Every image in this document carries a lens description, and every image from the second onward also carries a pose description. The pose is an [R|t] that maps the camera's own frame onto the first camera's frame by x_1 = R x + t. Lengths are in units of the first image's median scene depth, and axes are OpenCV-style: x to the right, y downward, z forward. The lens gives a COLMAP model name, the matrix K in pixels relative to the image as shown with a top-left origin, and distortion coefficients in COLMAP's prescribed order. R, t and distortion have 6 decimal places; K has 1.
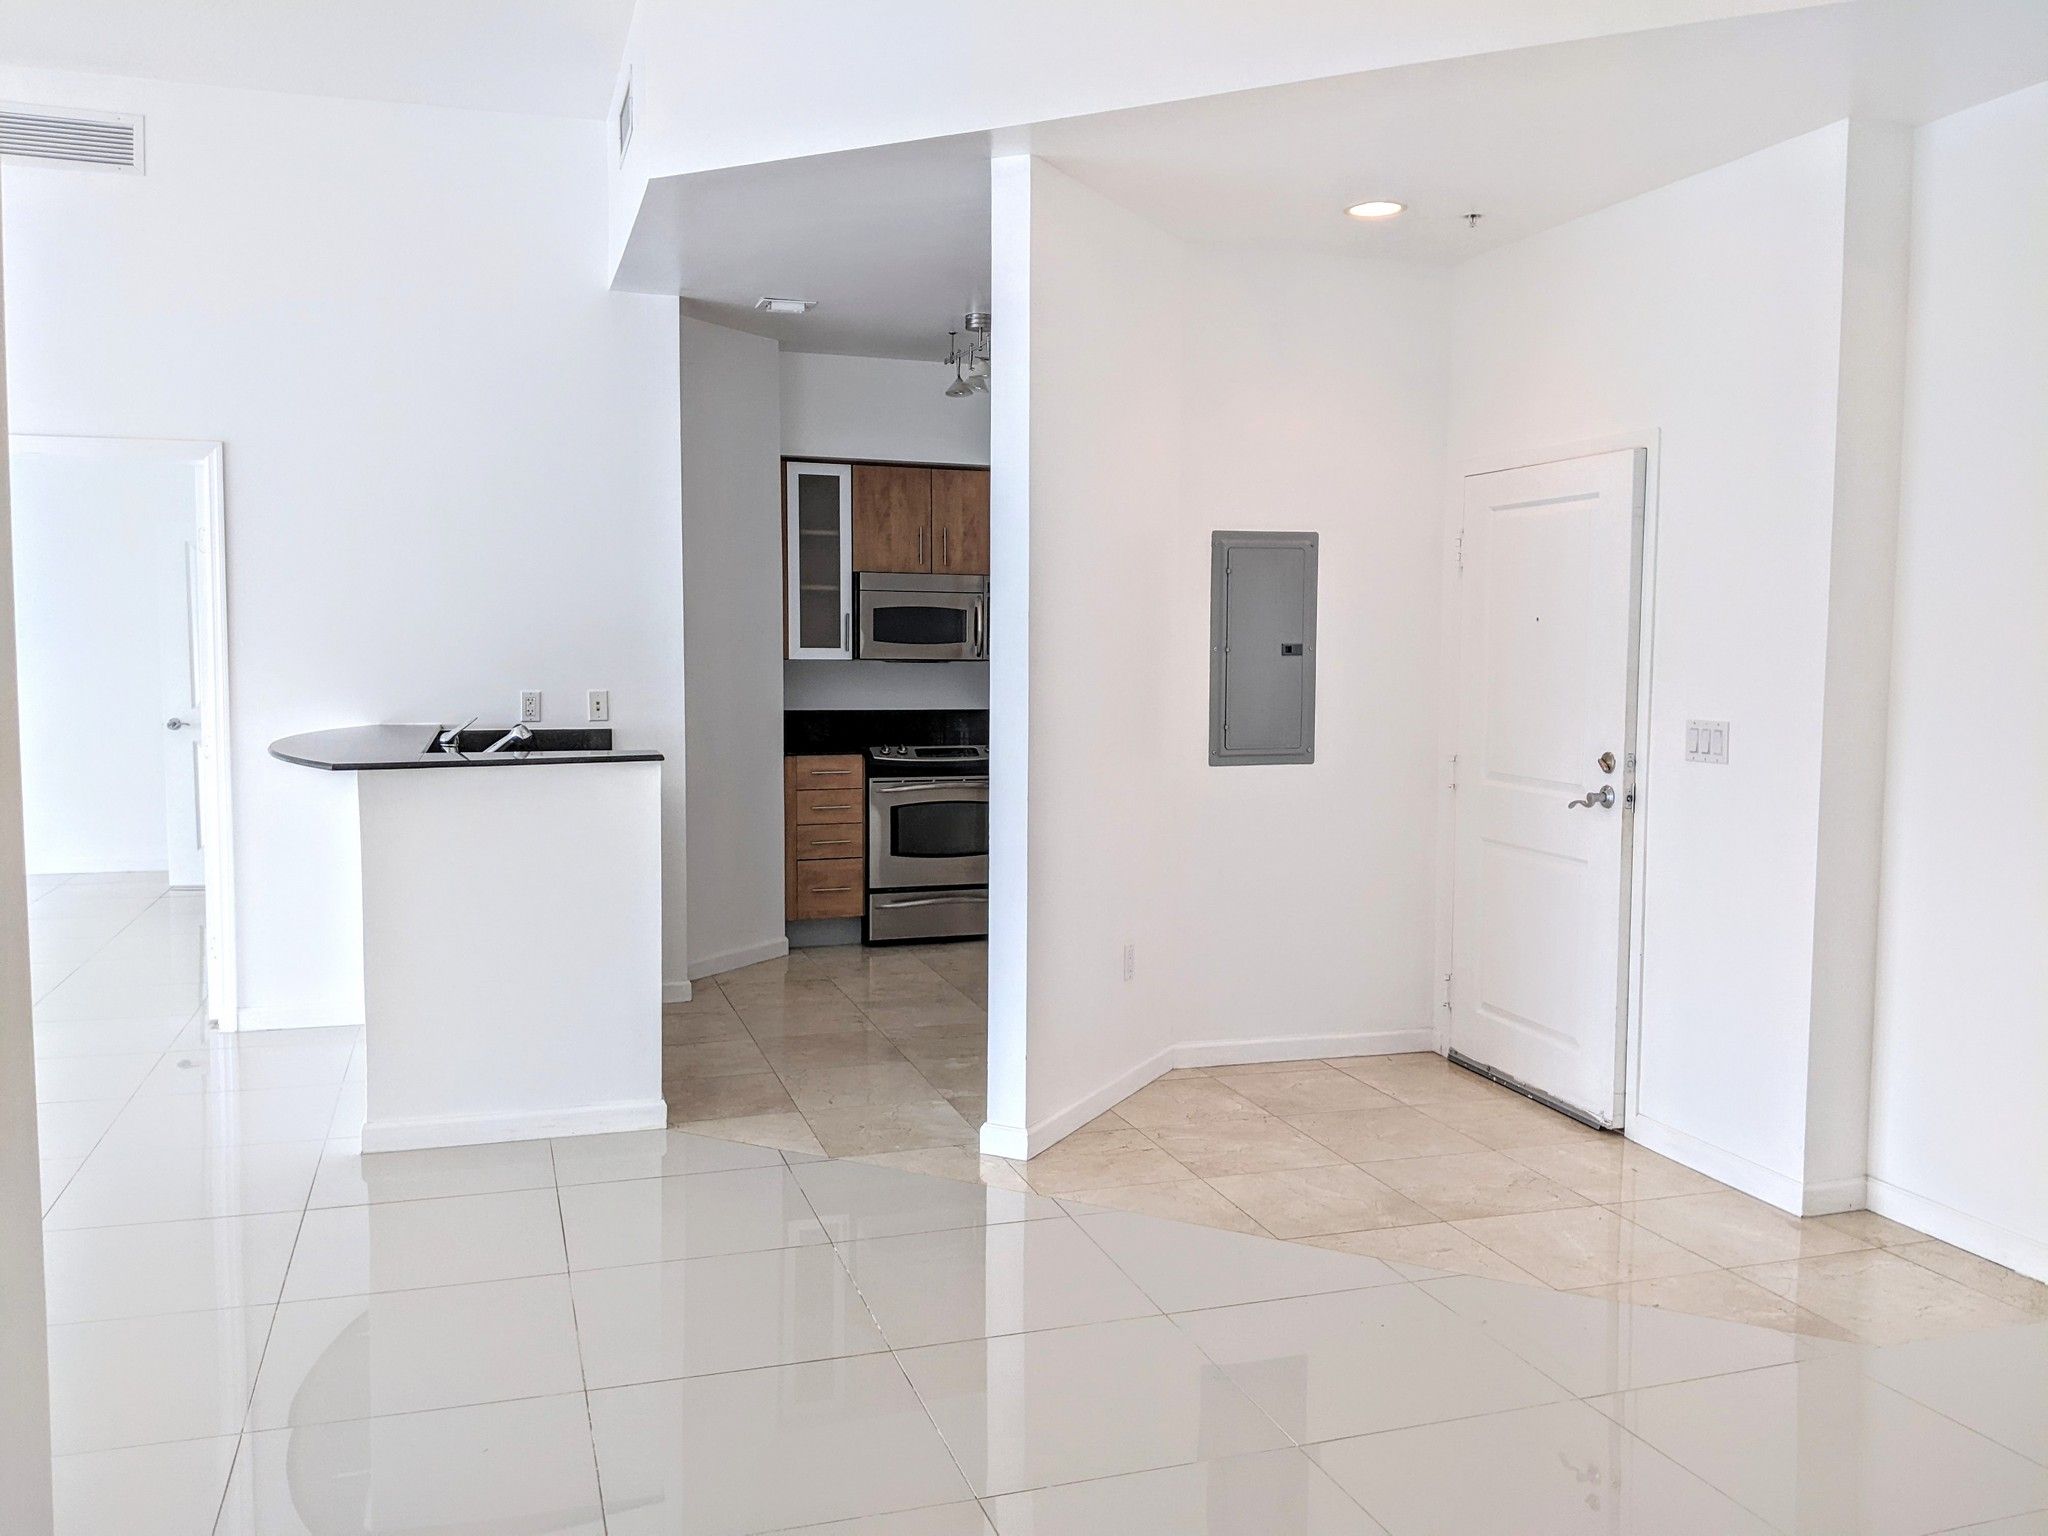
lens RADIAL K [[1635.2, 0, 1021.8], [0, 1635.2, 790.4], [0, 0, 1]] dist [0.062315, -0.127481]
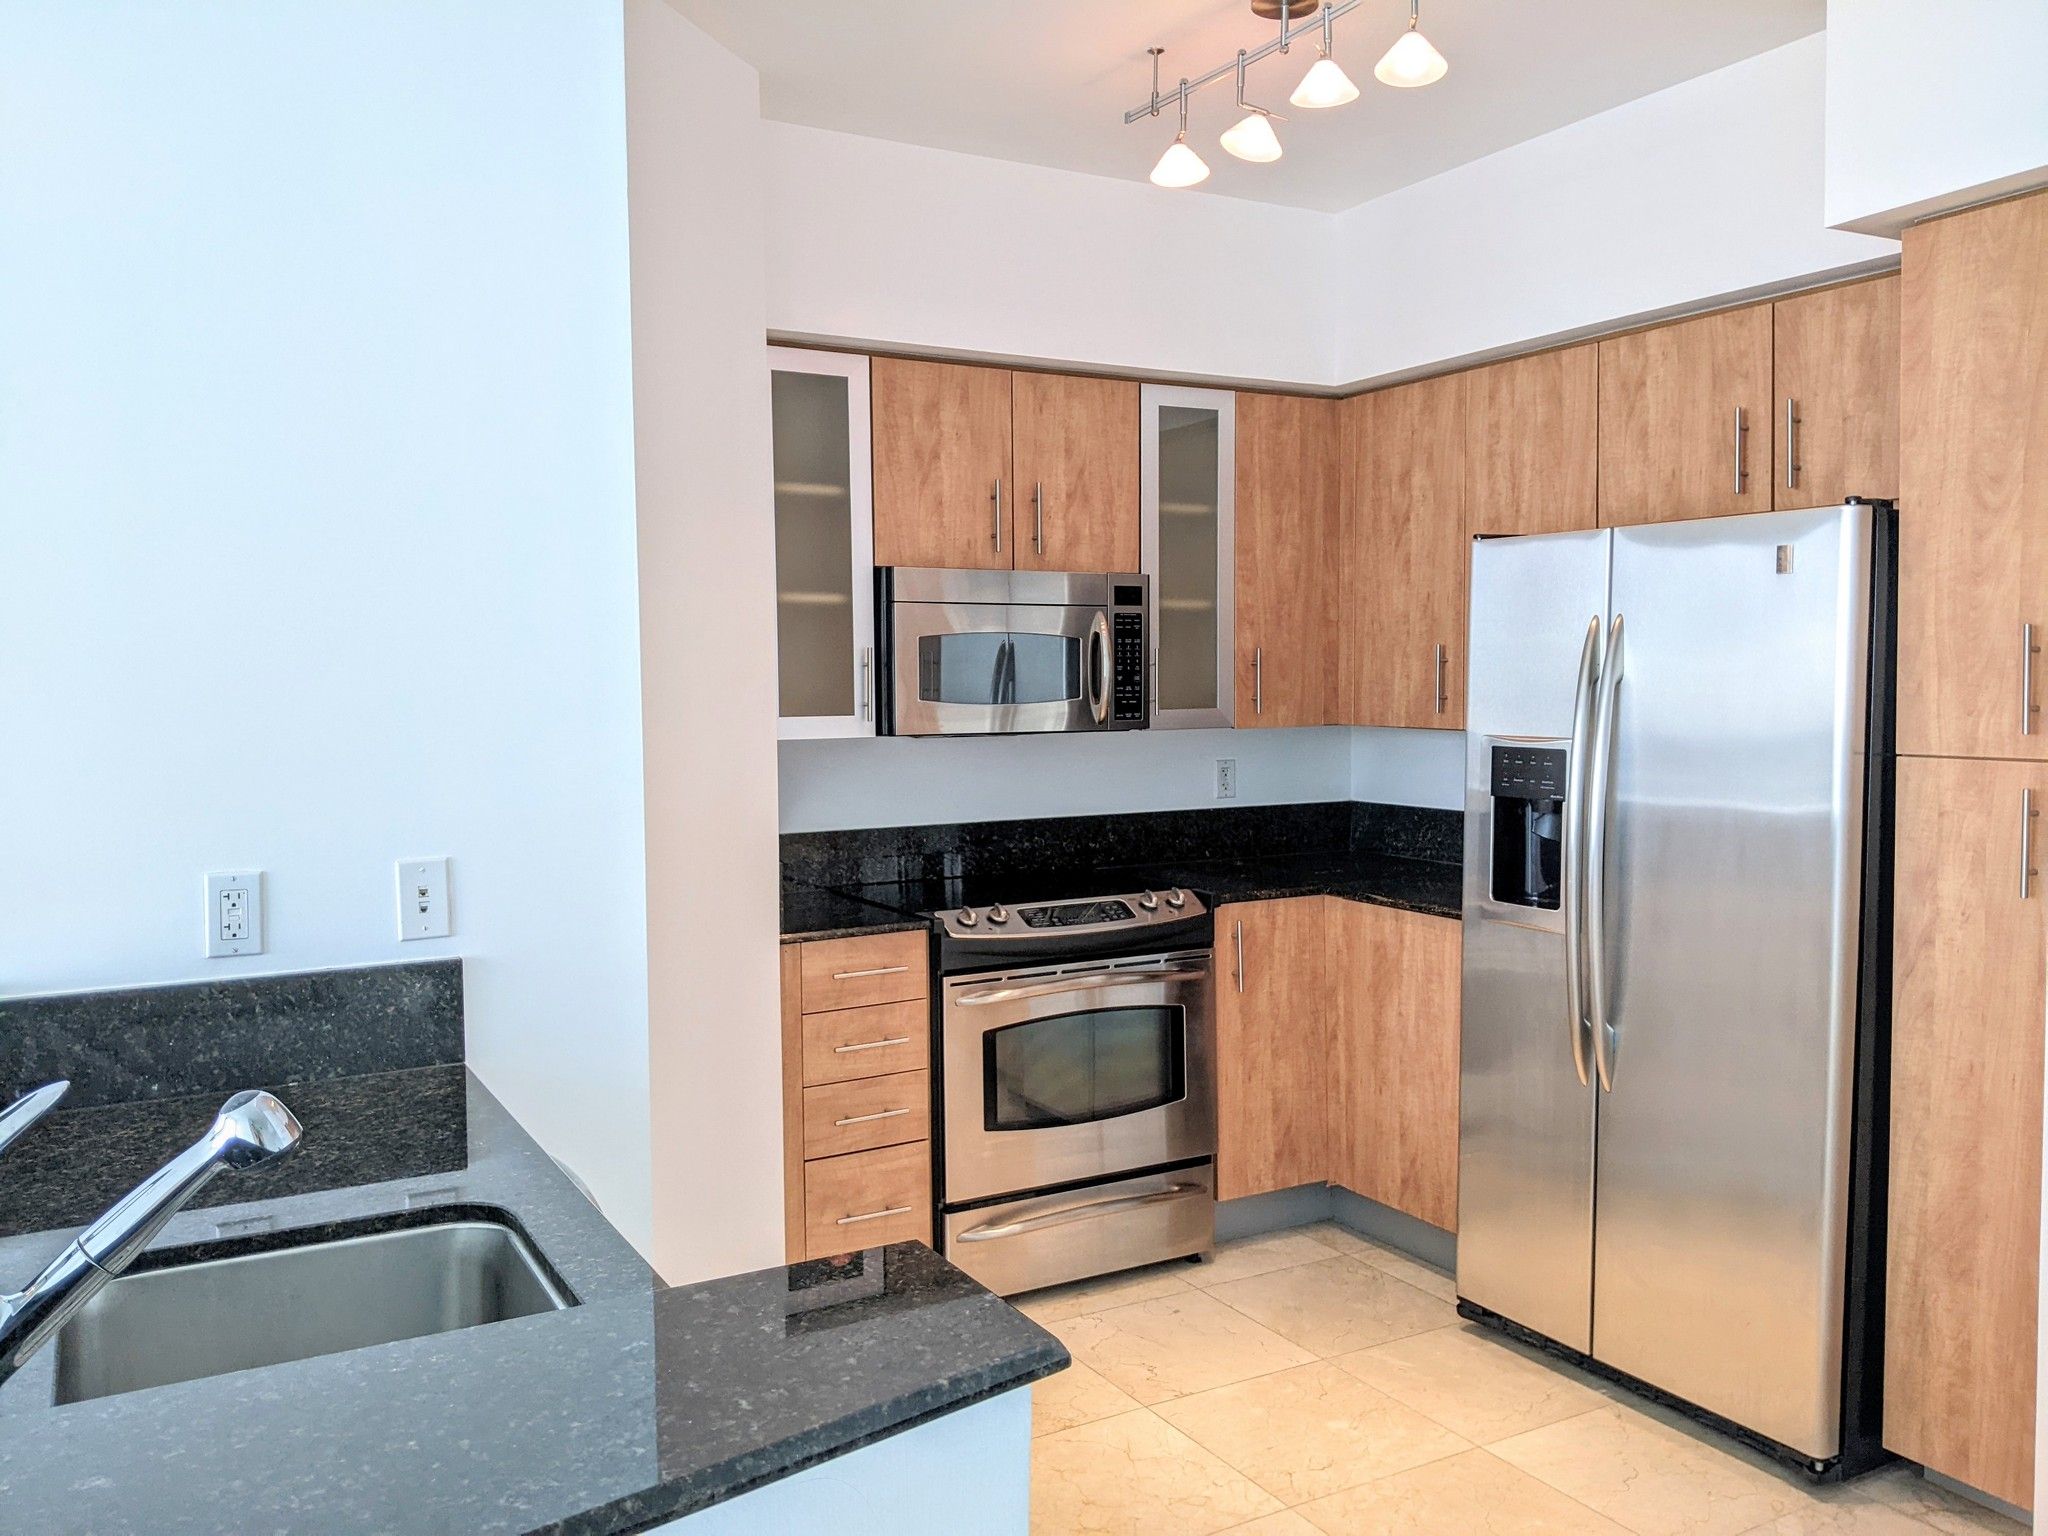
lens RADIAL K [[1635.2, 0, 1007.5], [0, 1635.2, 761.5], [0, 0, 1]] dist [0.062315, -0.127481]
pose [[0.980460, -0.029964, 0.194425, -0.166846], [0.037893, 0.998590, -0.037191, -0.053229], [-0.193036, 0.043831, 0.980212, 0.505805]]
